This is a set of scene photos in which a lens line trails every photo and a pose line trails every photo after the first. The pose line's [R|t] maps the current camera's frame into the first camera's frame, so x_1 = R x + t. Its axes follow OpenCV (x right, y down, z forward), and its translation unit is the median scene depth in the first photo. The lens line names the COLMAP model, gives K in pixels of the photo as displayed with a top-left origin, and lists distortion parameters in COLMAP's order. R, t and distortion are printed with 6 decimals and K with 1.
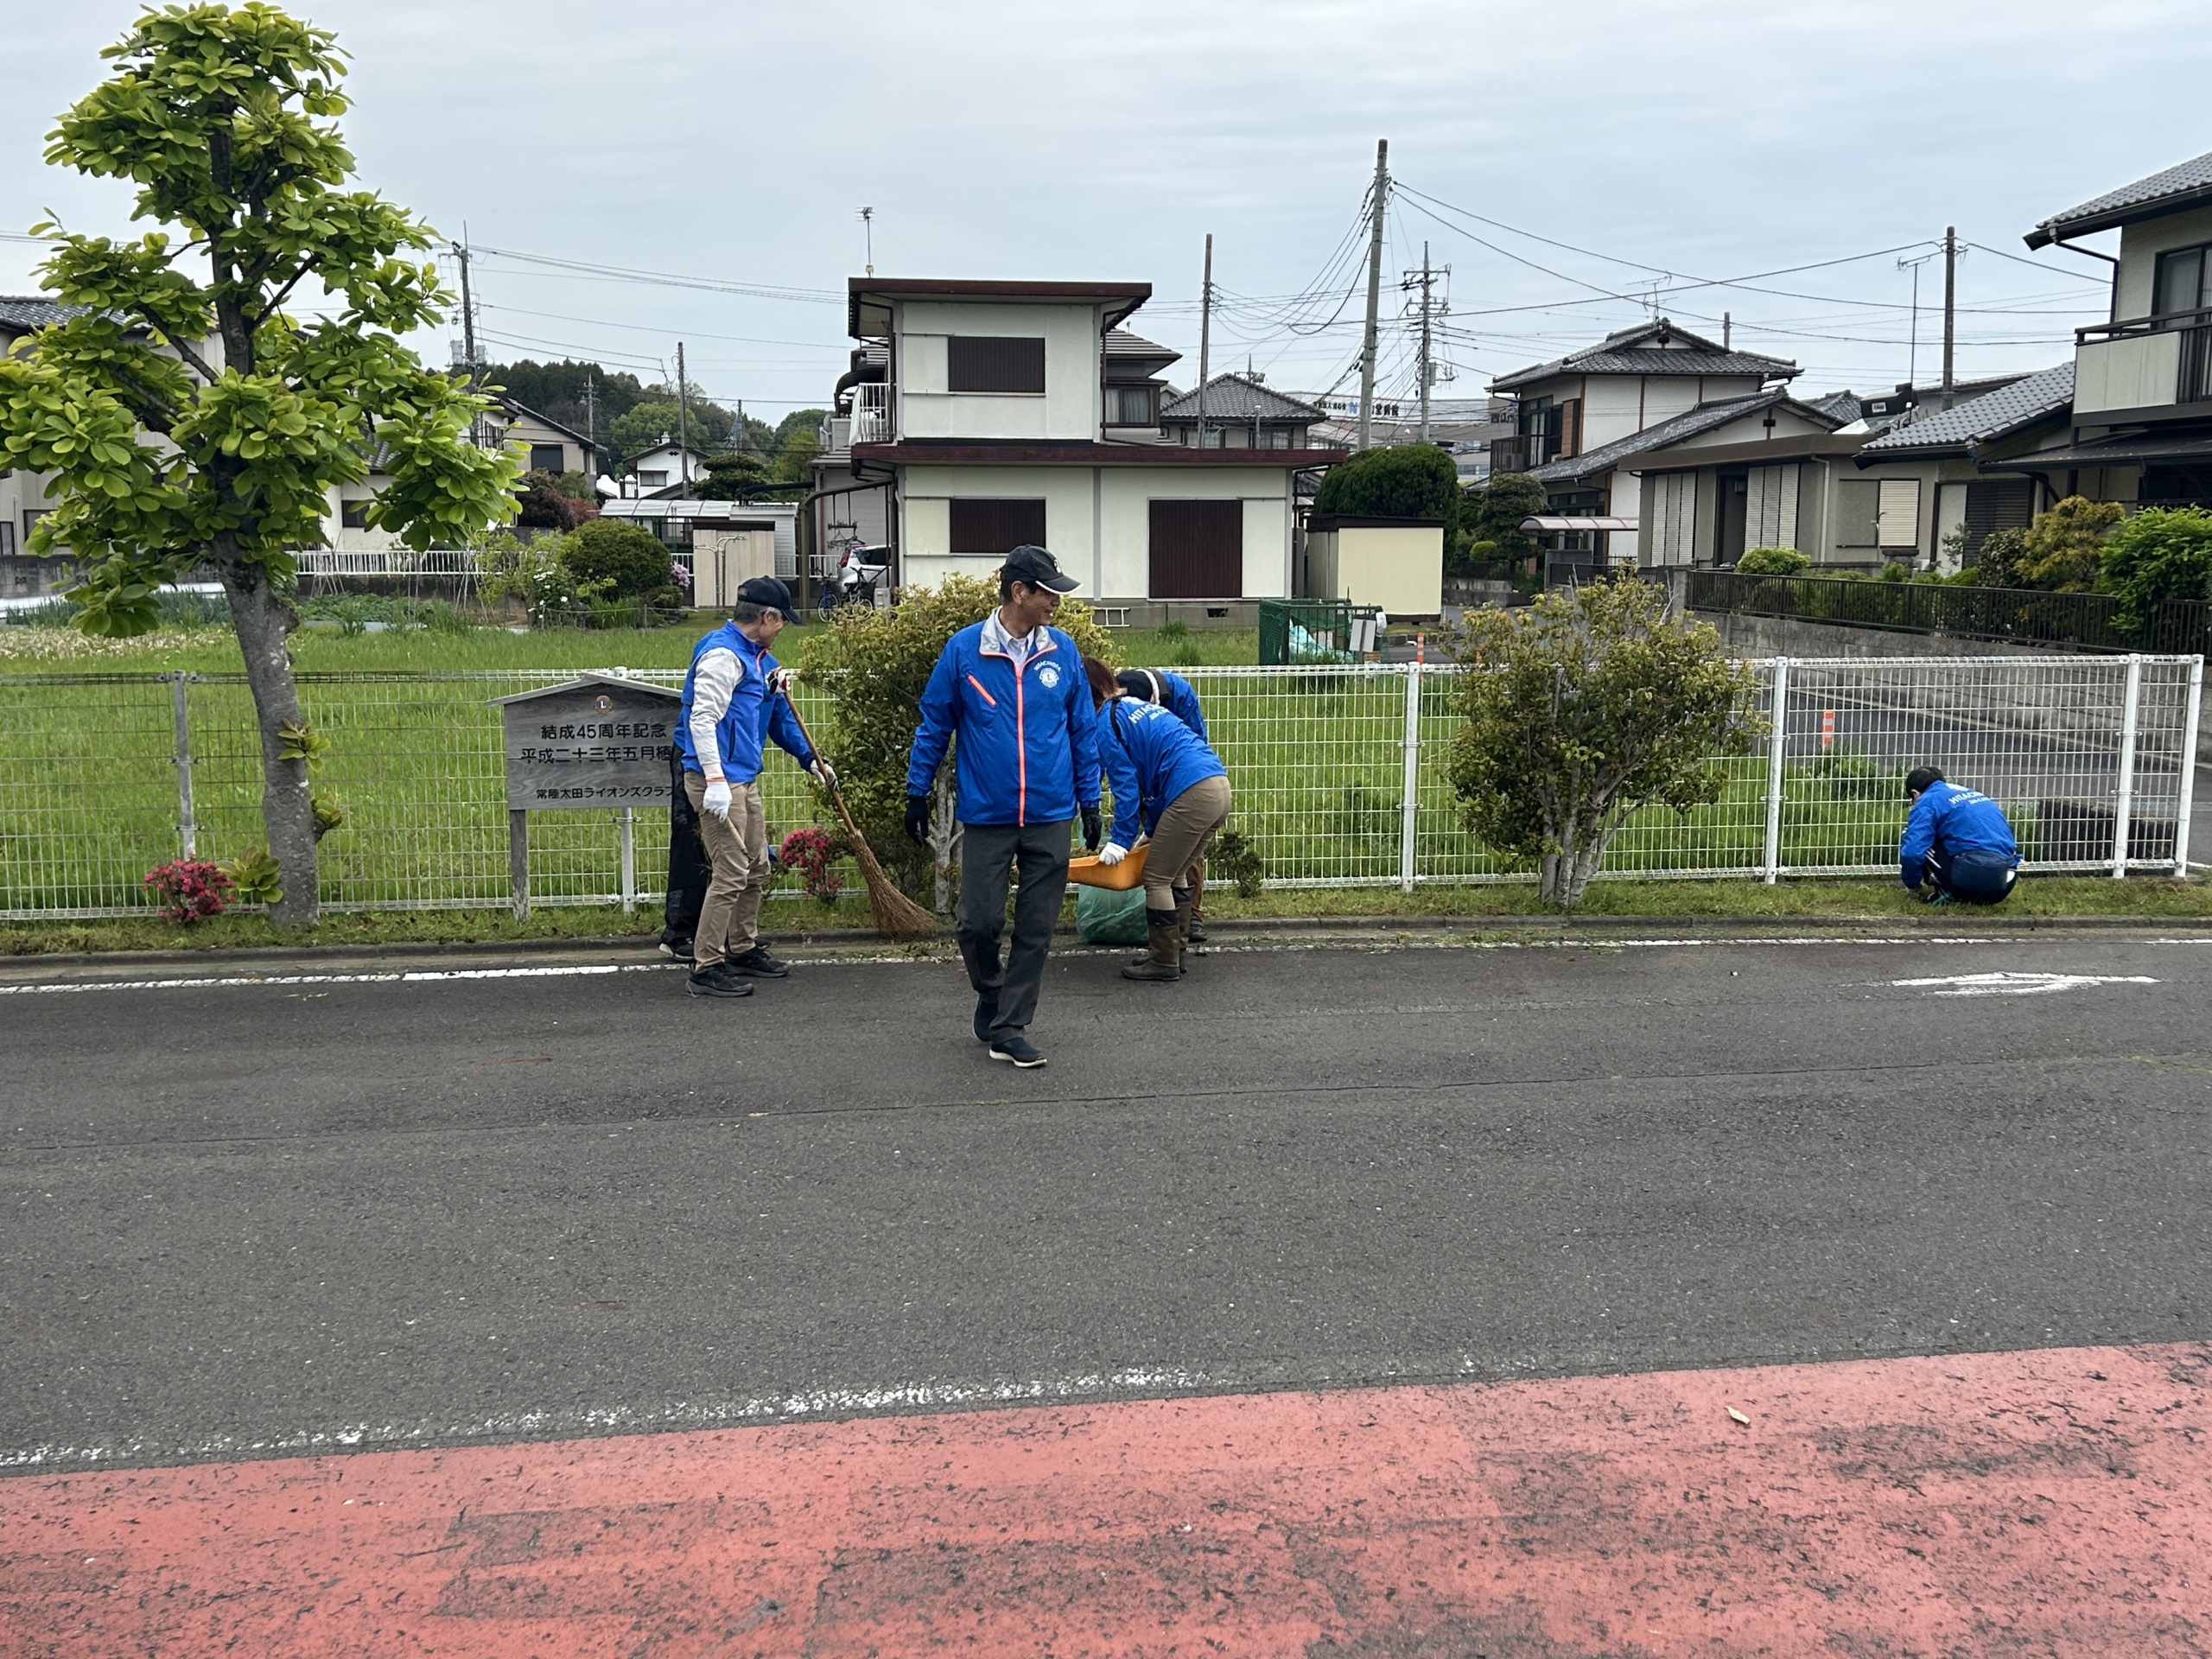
lens RADIAL K [[2448.7, 0, 1037.0], [0, 2448.7, 923.8], [0, 0, 1]] dist [0.126078, -0.263386]
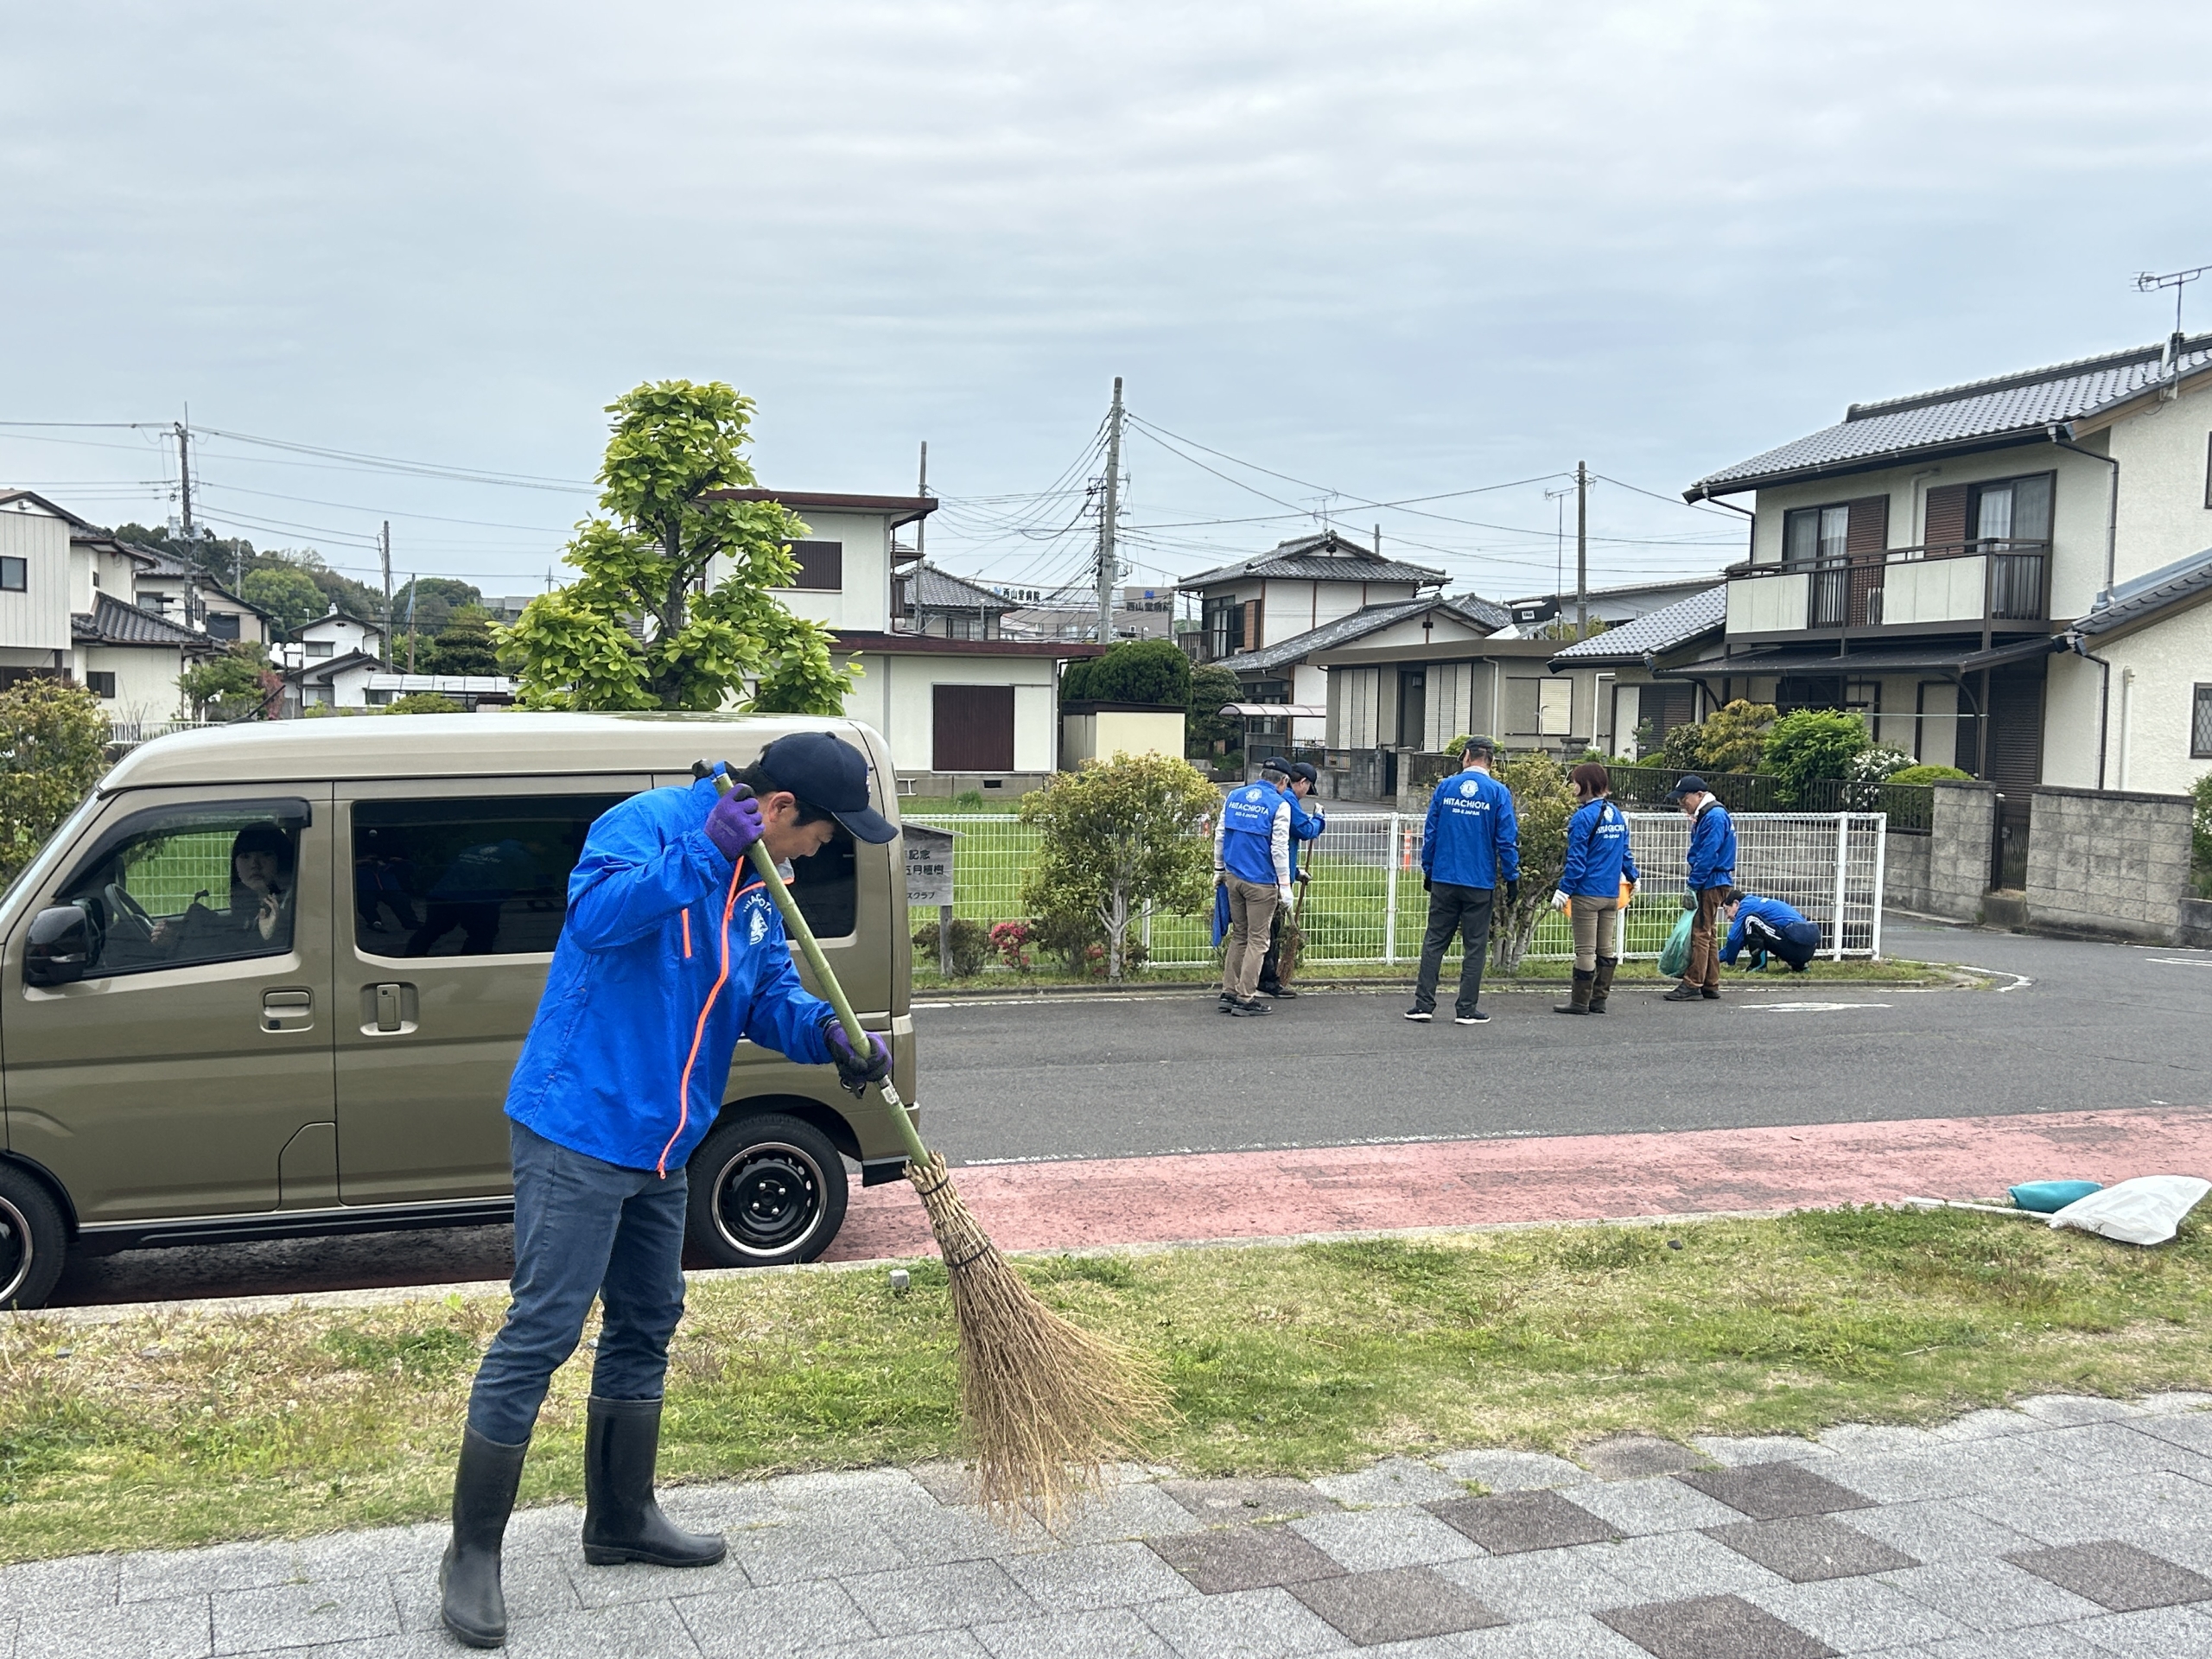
lens RADIAL K [[2448.7, 0, 1037.0], [0, 2448.7, 923.8], [0, 0, 1]] dist [0.126078, -0.263386]
pose [[0.988874, -0.000517, 0.148755, -0.059756], [0.011000, 0.997510, -0.069660, 0.013135], [-0.148349, 0.070521, 0.986417, -0.090848]]
